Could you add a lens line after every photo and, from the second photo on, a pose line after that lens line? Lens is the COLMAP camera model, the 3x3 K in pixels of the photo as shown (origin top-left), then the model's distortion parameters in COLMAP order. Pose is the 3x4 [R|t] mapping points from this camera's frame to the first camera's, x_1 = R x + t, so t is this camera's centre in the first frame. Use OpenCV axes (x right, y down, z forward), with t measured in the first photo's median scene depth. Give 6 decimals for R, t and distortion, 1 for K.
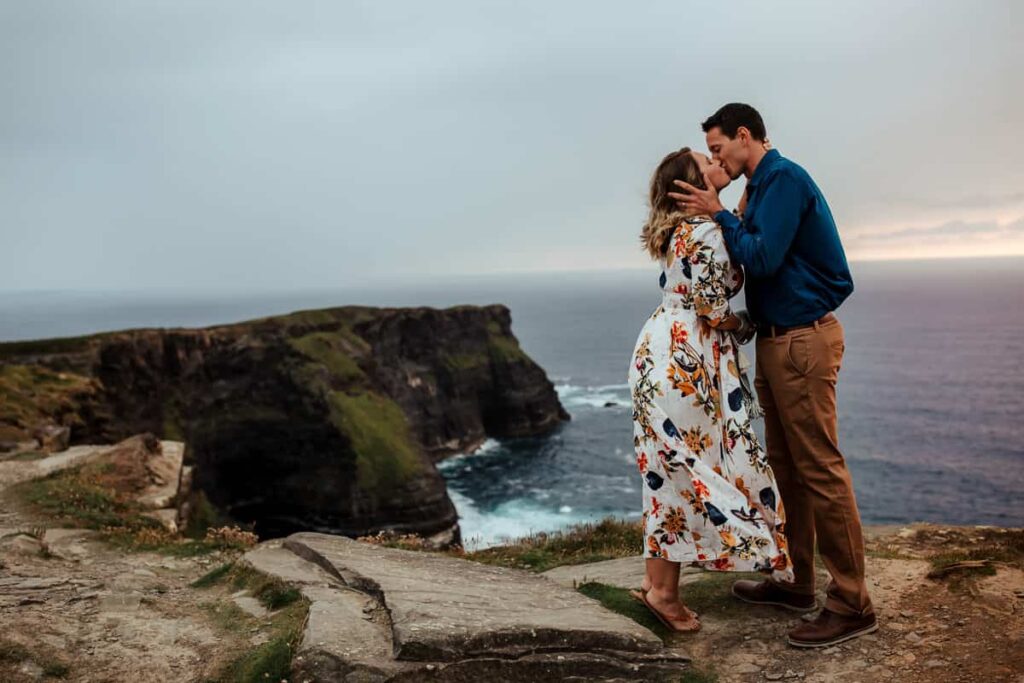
lens RADIAL K [[1028.8, 0, 512.0], [0, 1028.8, 341.5], [0, 0, 1]] dist [-0.001952, -0.001678]
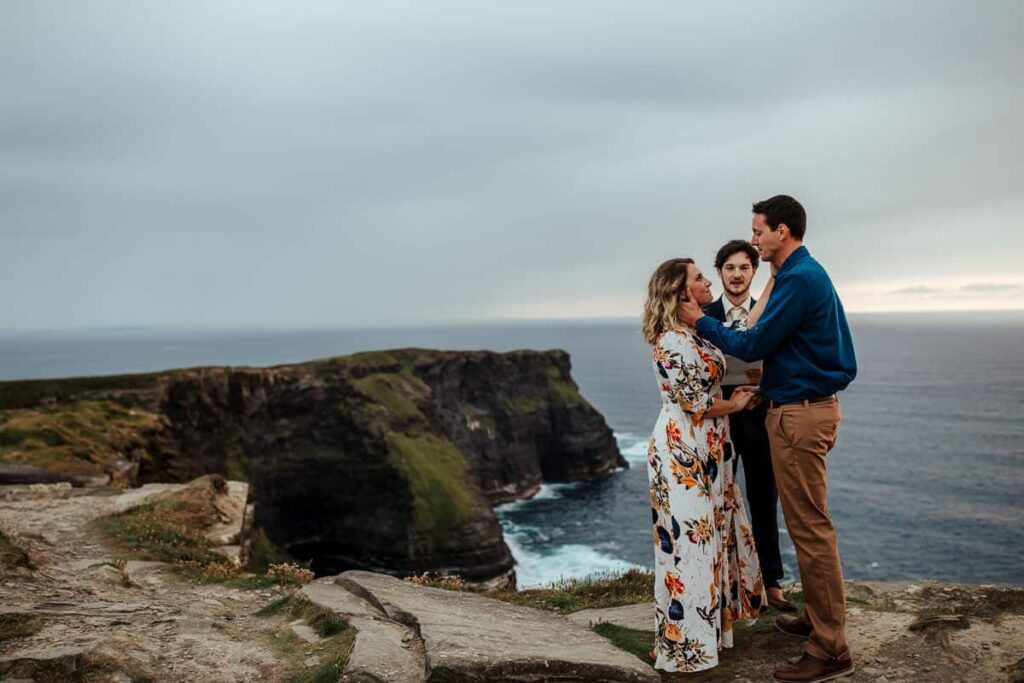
lens RADIAL K [[1028.8, 0, 512.0], [0, 1028.8, 341.5], [0, 0, 1]] dist [-0.001952, -0.001678]
pose [[0.998092, 0.018503, -0.058902, 0.020008], [-0.021019, 0.998880, -0.042385, -0.013069], [0.058051, 0.043542, 0.997364, -0.078079]]
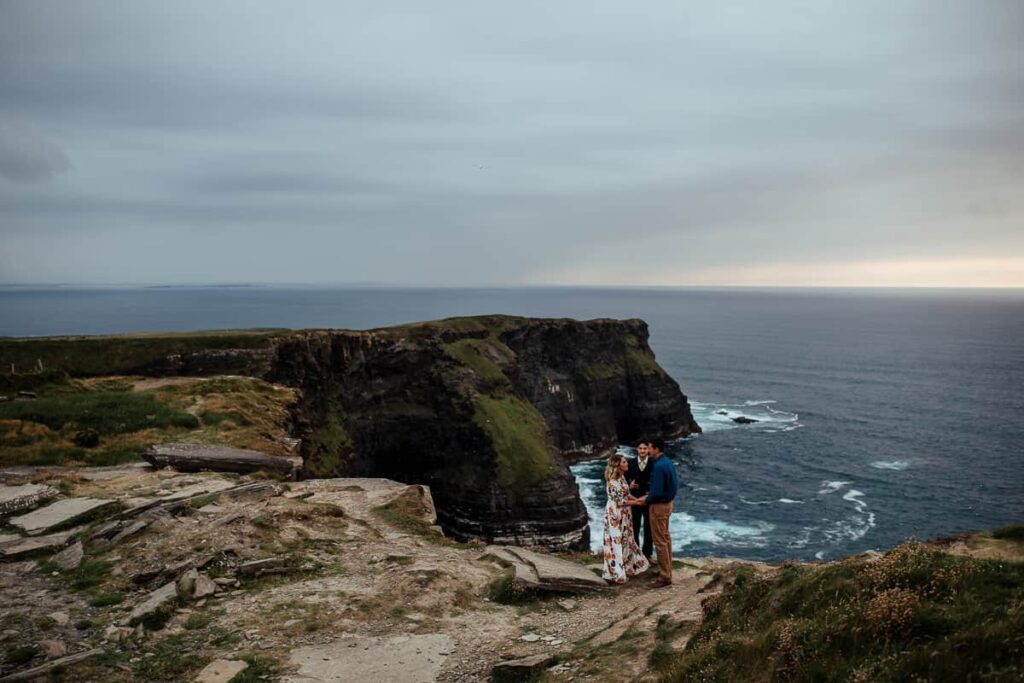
lens RADIAL K [[991.0, 0, 512.0], [0, 991.0, 341.5], [0, 0, 1]] dist [-0.000714, -0.000339]
pose [[0.989032, 0.050668, -0.138742, 0.120446], [-0.051437, 0.998674, -0.001962, -0.270219], [0.138458, 0.009077, 0.990327, -1.253399]]
